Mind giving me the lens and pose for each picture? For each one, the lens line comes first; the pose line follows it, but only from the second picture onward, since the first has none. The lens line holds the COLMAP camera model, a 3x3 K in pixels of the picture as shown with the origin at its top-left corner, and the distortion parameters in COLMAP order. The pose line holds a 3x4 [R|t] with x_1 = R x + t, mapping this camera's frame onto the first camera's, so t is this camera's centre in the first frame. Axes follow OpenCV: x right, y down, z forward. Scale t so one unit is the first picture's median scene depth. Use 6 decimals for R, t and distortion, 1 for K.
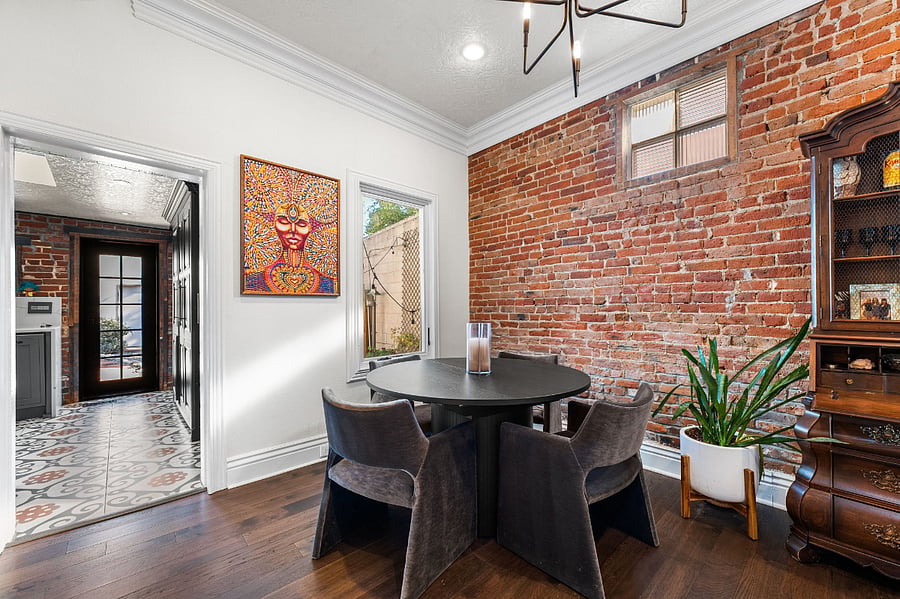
lens RADIAL K [[352.1, 0, 450.0], [0, 352.1, 299.5], [0, 0, 1]] dist [-0.000800, -0.000119]
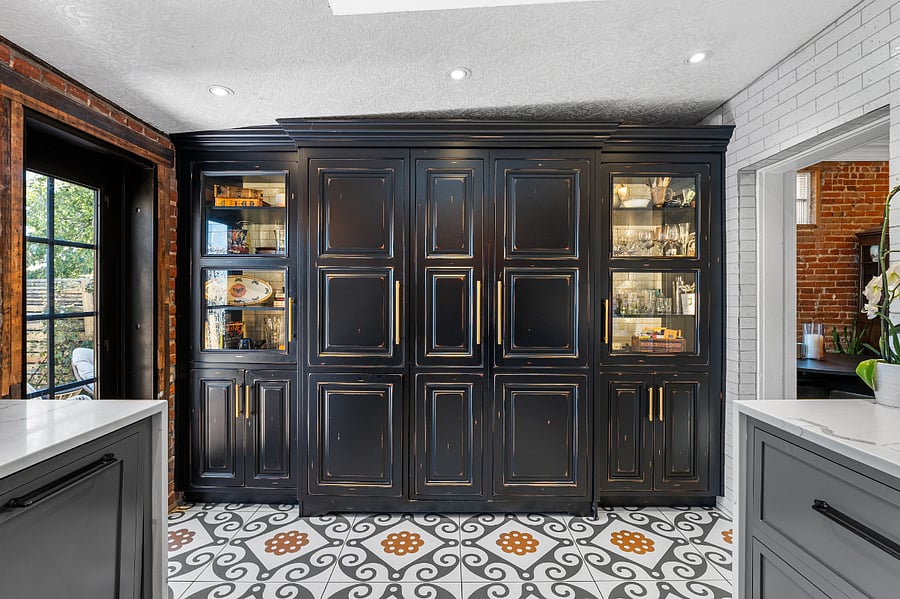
lens RADIAL K [[430.0, 0, 449.1], [0, 430.0, 294.6], [0, 0, 1]] dist [-0.001265, 0.000025]
pose [[0.673779, 0.004188, 0.738921, -2.147598], [-0.013497, 0.999887, 0.006640, -0.037807], [-0.738810, -0.014447, 0.673759, 0.922019]]
